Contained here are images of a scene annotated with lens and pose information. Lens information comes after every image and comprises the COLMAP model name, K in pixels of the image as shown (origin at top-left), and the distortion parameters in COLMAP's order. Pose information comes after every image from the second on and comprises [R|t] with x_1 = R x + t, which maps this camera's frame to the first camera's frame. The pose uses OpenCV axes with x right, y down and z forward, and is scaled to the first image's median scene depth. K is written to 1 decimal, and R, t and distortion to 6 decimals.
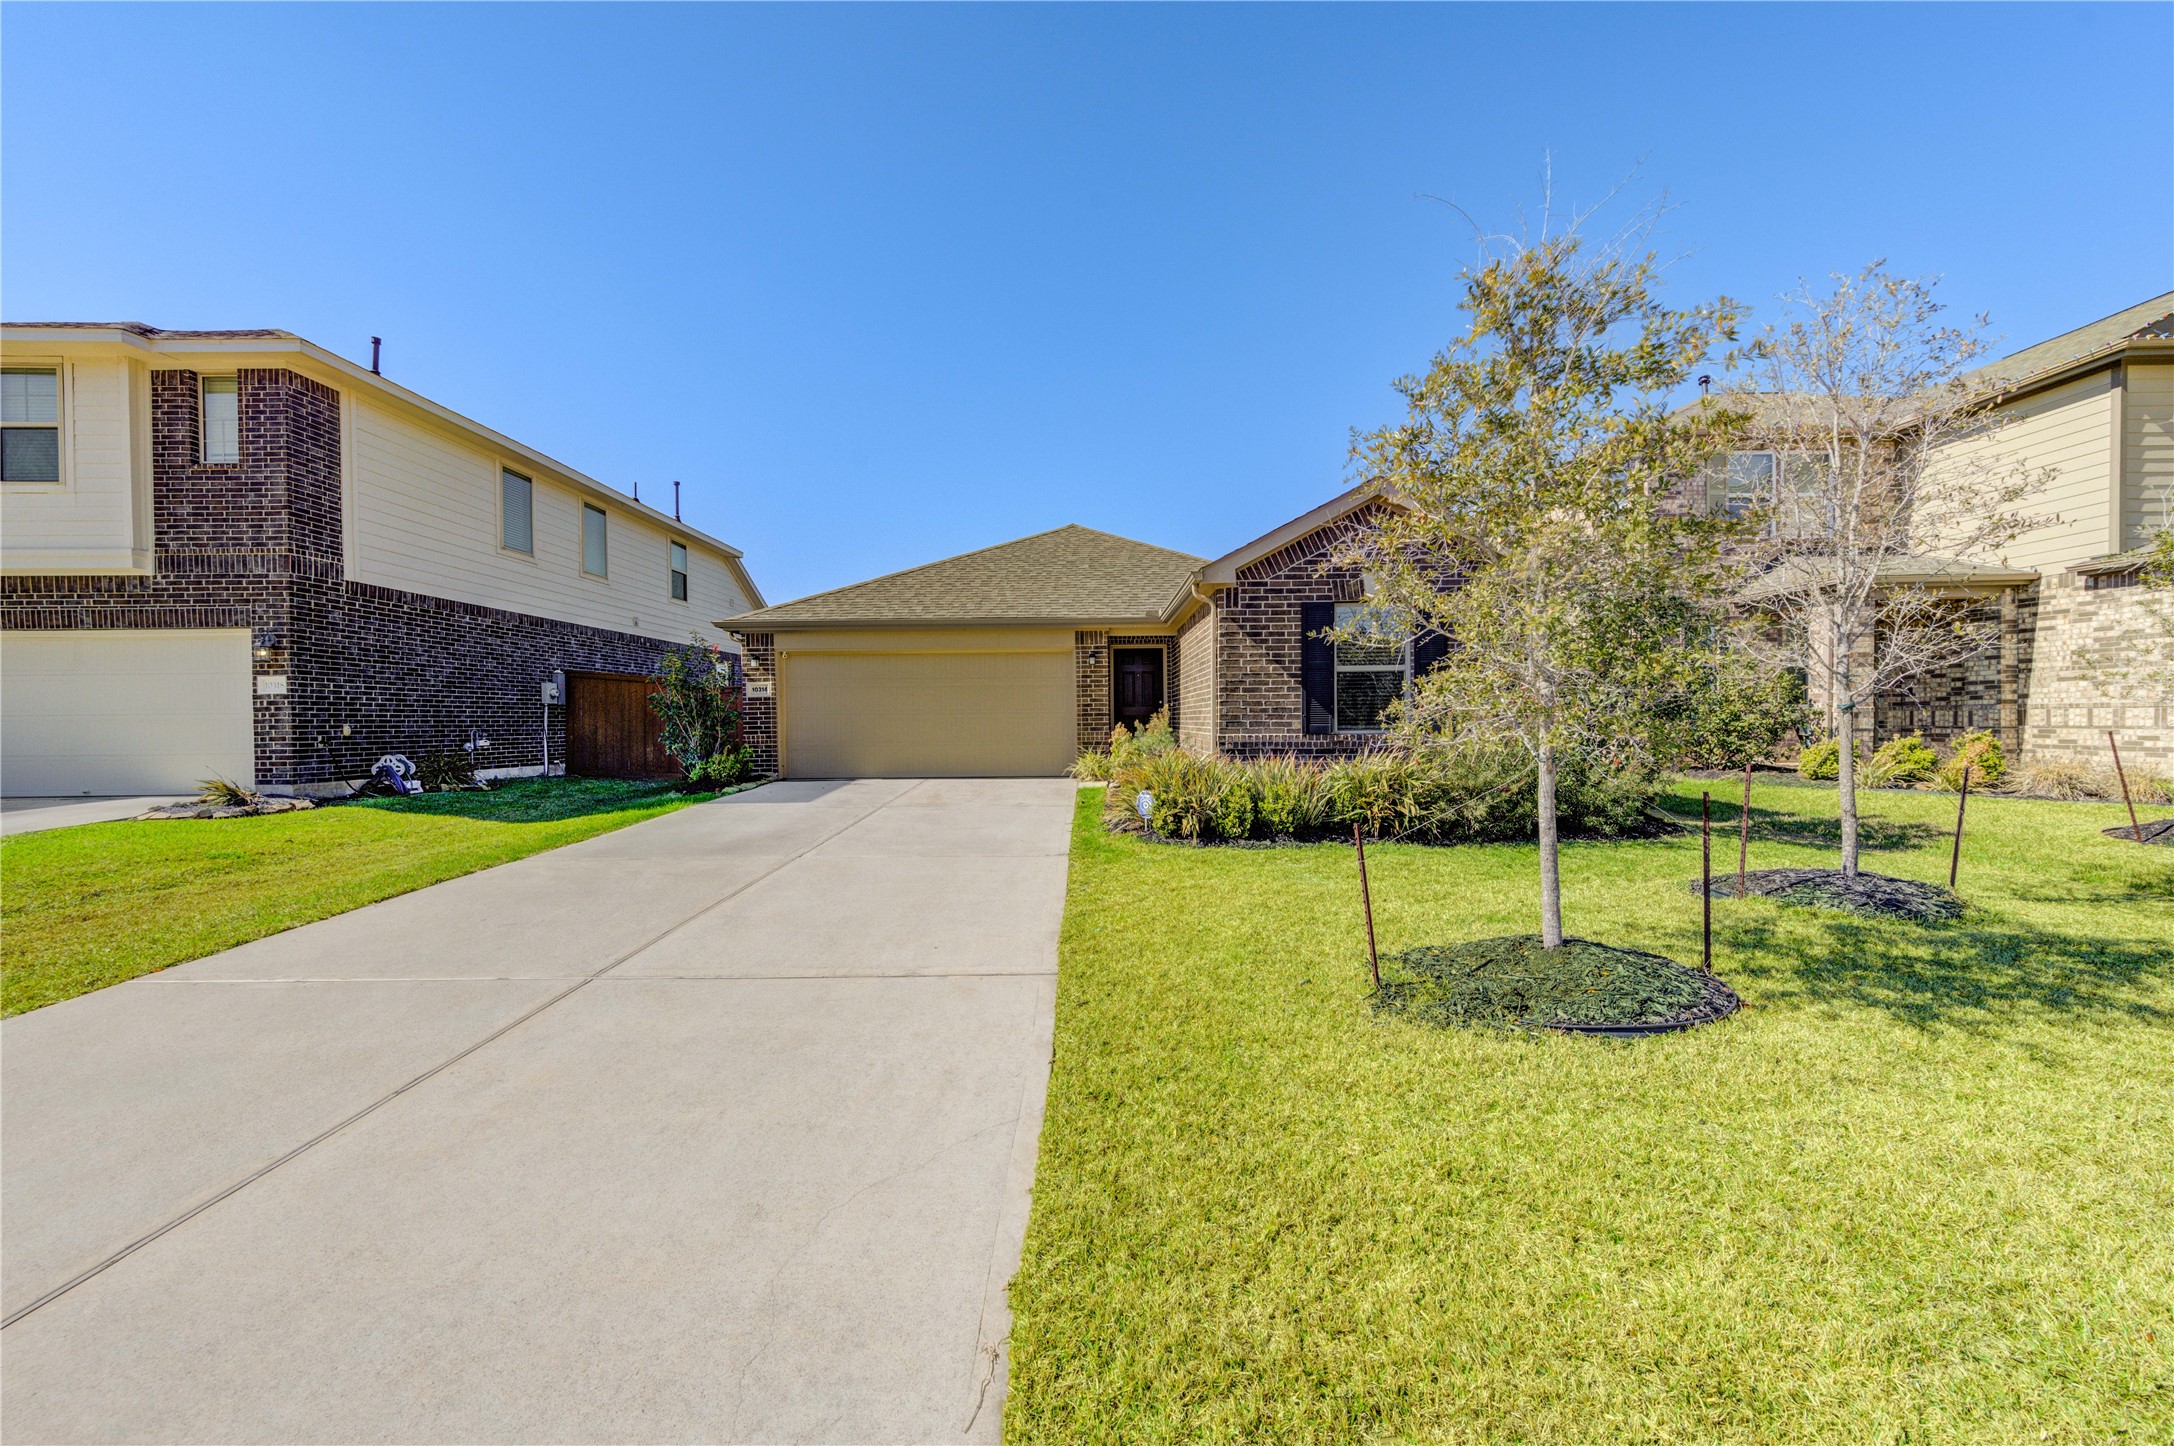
lens RADIAL K [[839.9, 0, 1100.8], [0, 839.9, 729.3], [0, 0, 1]] dist [-0.002131, -0.000401]
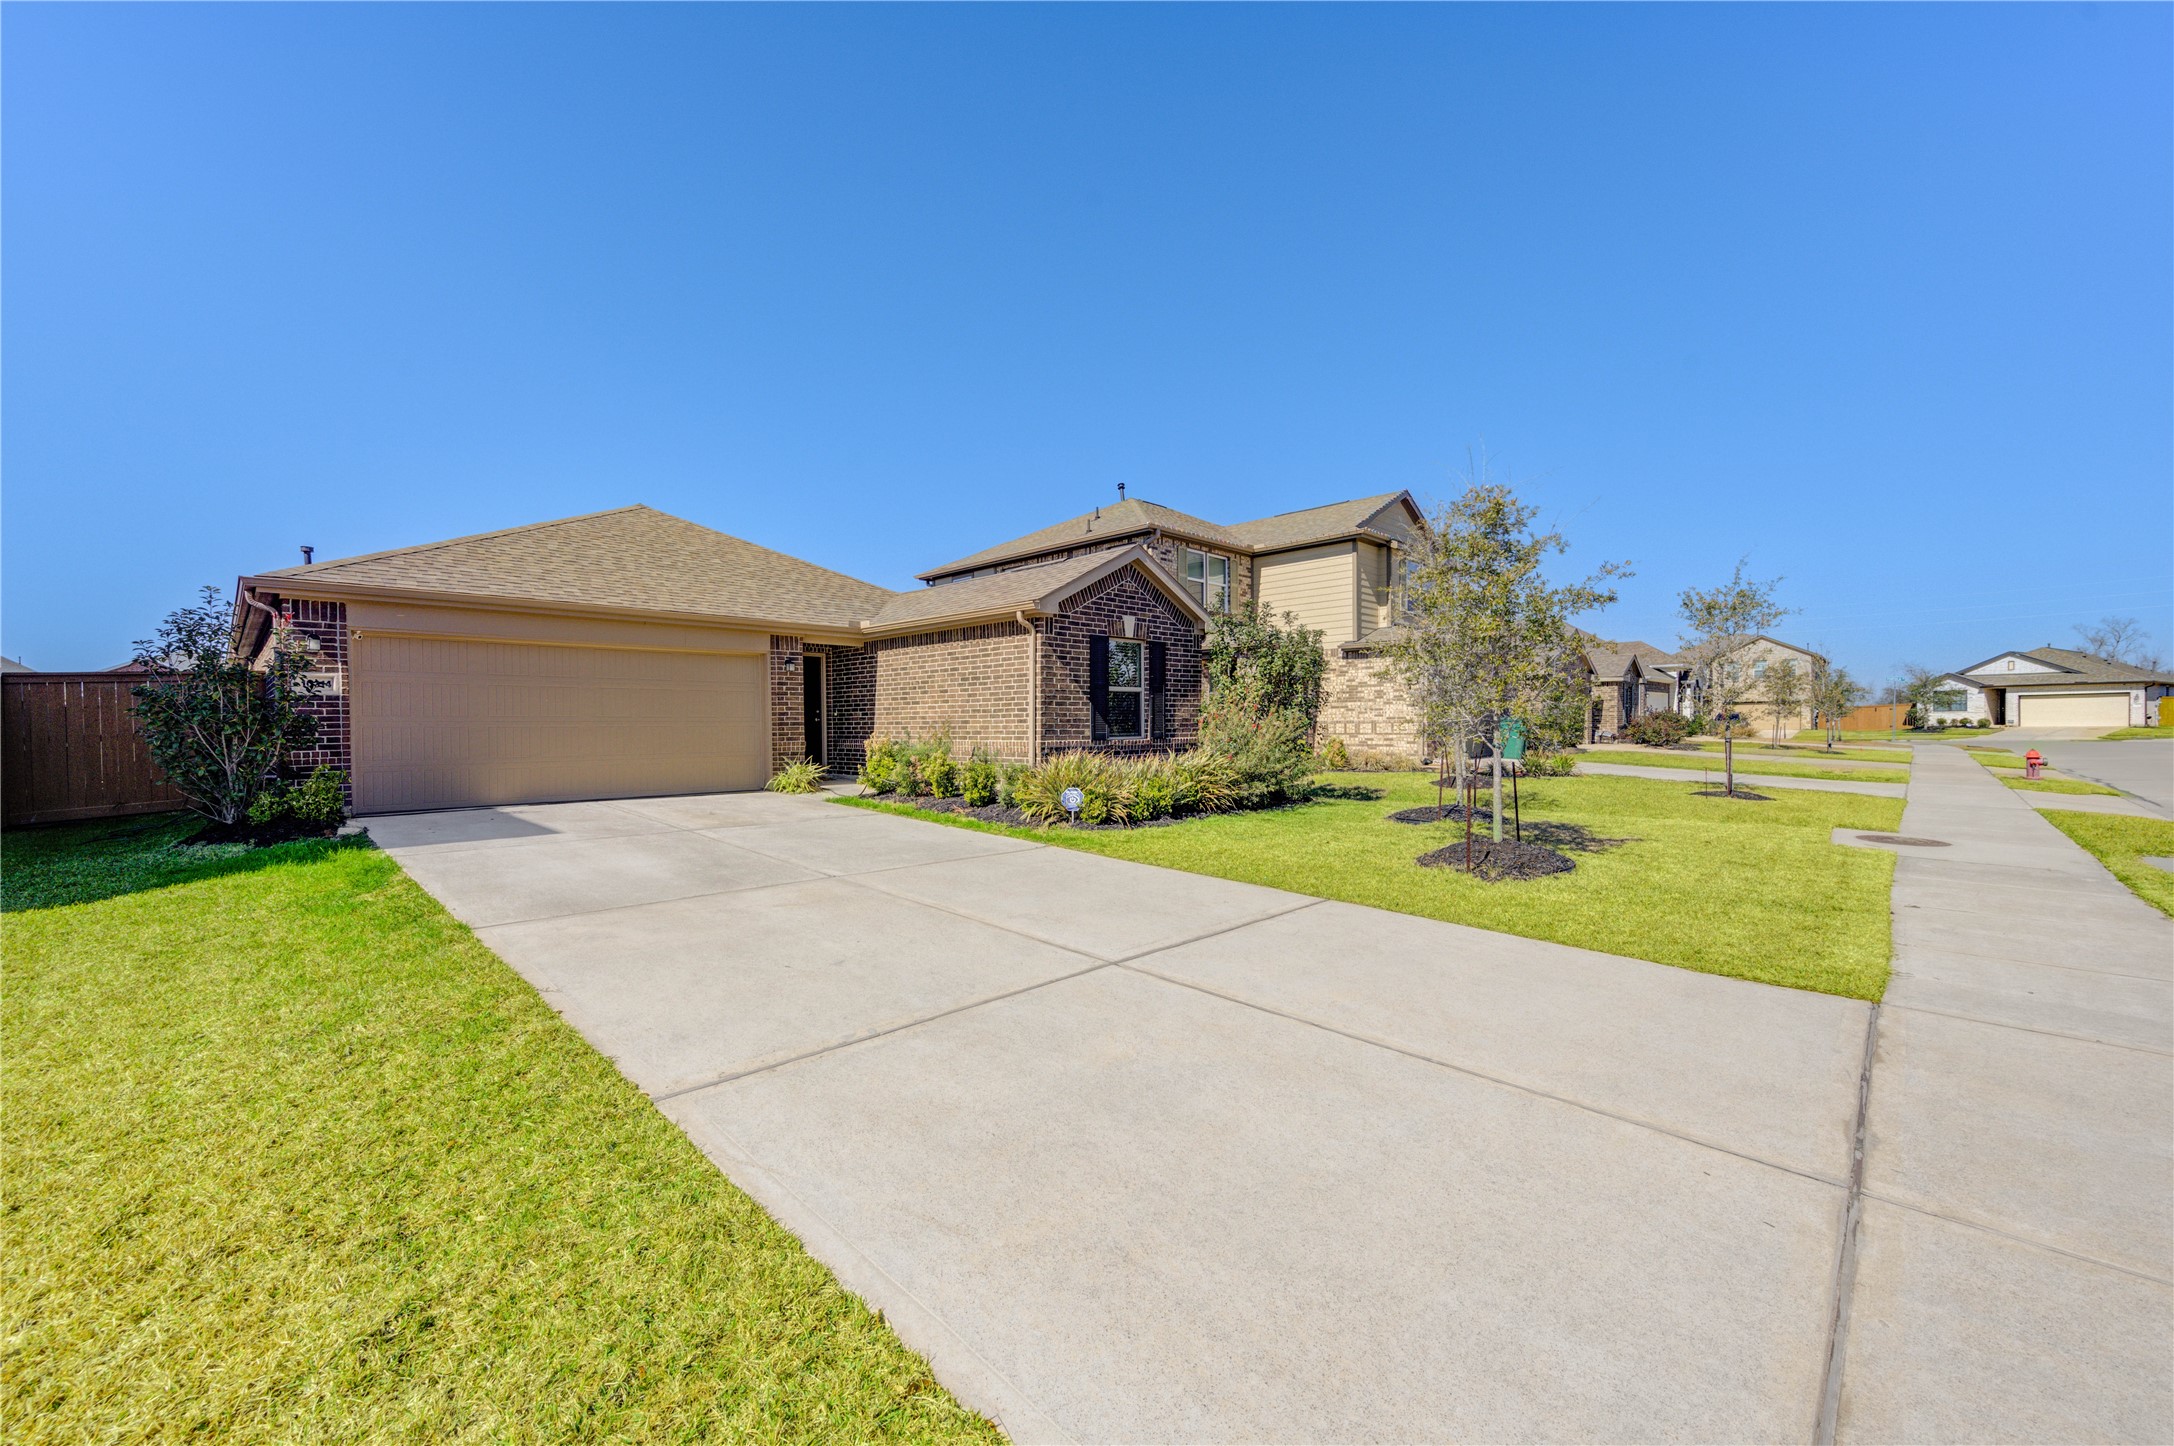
lens RADIAL K [[839.9, 0, 1100.8], [0, 839.9, 729.3], [0, 0, 1]] dist [-0.002131, -0.000401]
pose [[0.699314, 0.001143, 0.714814, -0.515223], [0.009470, 0.999896, -0.010863, 0.002654], [-0.714752, 0.014366, 0.699230, 0.095727]]
